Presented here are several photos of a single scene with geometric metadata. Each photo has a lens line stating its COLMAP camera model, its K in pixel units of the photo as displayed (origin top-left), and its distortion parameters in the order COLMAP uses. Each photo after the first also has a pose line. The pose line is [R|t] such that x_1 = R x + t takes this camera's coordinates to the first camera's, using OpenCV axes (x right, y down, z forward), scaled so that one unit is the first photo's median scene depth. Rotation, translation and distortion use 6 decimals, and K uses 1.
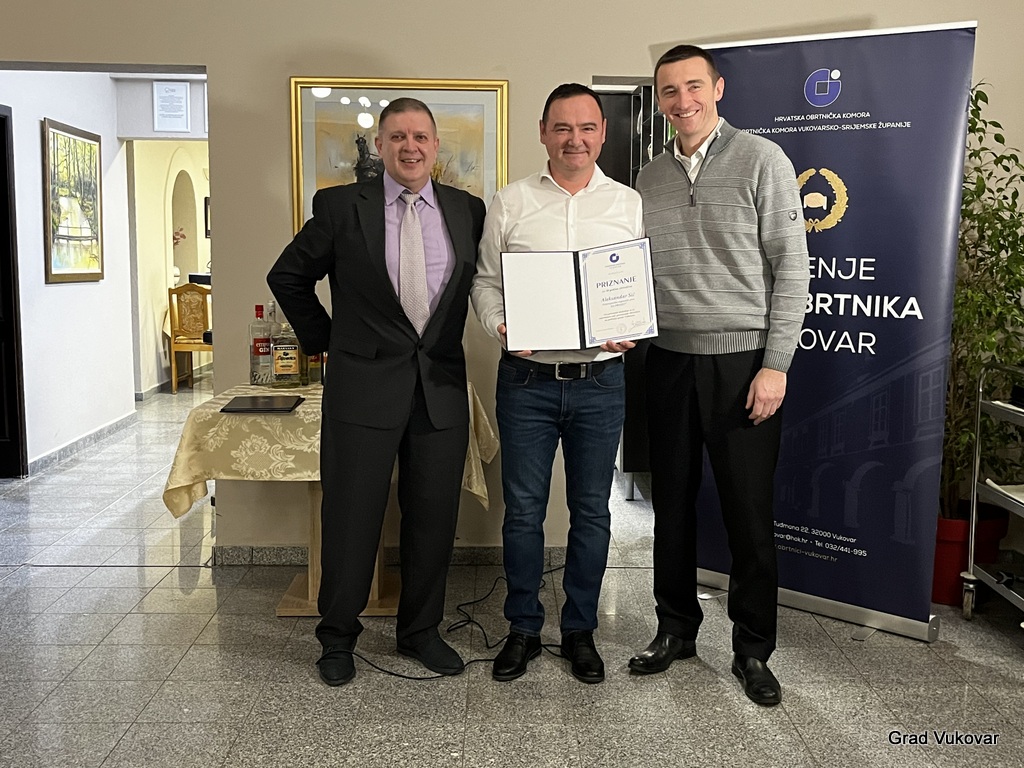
lens RADIAL K [[1146.3, 0, 523.9], [0, 1146.3, 380.8], [0, 0, 1]] dist [0.010923, 0.007202]
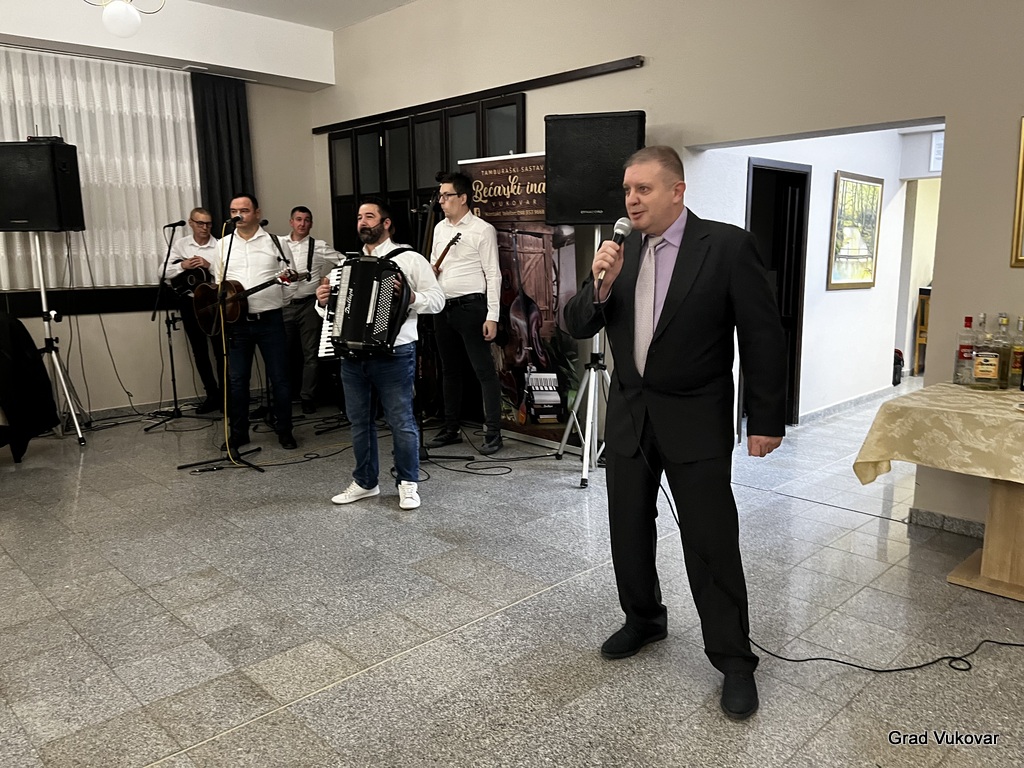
lens RADIAL K [[773.3, 0, 524.5], [0, 773.3, 382.2], [0, 0, 1]] dist [0.086396, -0.123246]
pose [[0.687724, 0.105111, -0.718323, 0.045470], [-0.074593, 0.994457, 0.074102, -0.027304], [0.722130, 0.002620, 0.691752, 0.122843]]
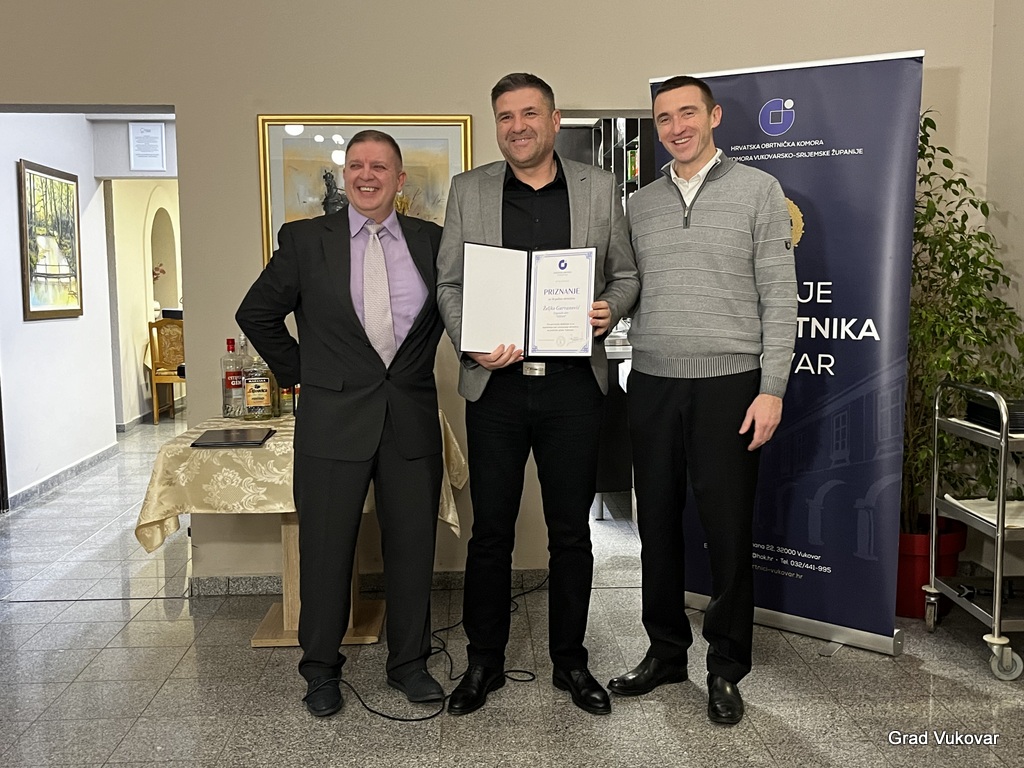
lens RADIAL K [[1090.6, 0, 522.3], [0, 1090.6, 383.0], [0, 0, 1]] dist [0.013376, 0.003385]
pose [[0.999507, -0.021349, 0.023037, 0.004806], [0.021735, 0.999625, -0.016633, -0.005839], [-0.022673, 0.017126, 0.999596, 0.030589]]
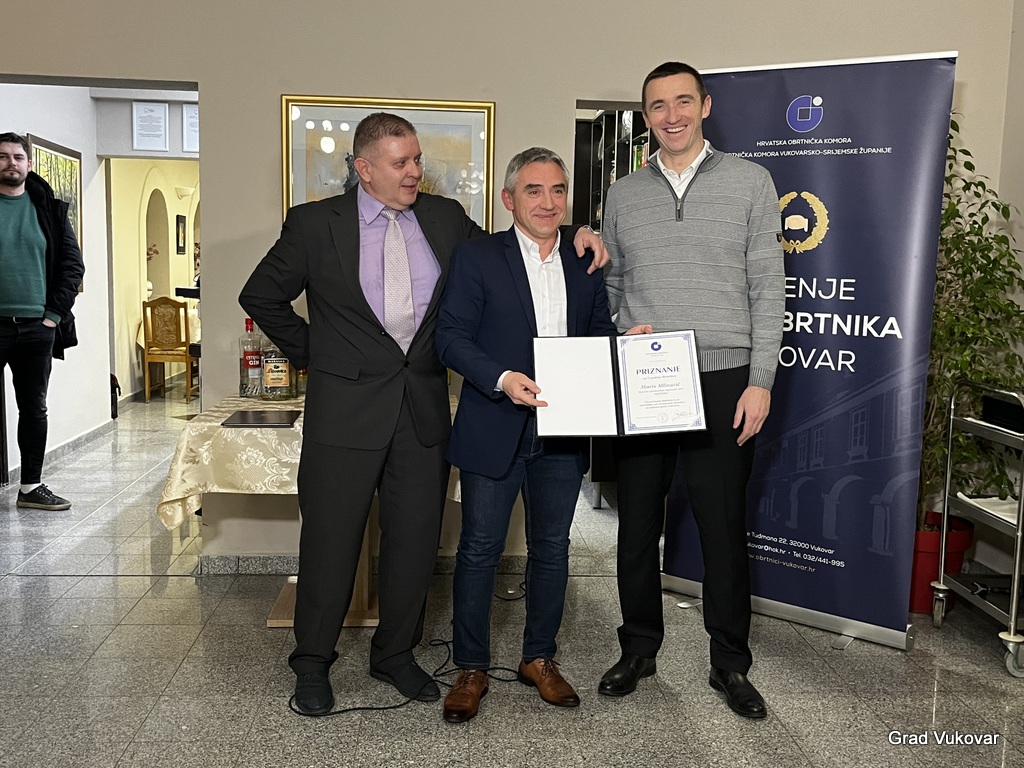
lens RADIAL K [[1057.9, 0, 512.0], [0, 1057.9, 384.0], [0, 0, 1]] dist [0.005252, 0.028228]
pose [[0.998911, 0.006613, 0.046176, -0.045193], [-0.006317, 0.999959, -0.006539, -0.003863], [-0.046218, 0.006241, 0.998912, 0.058935]]
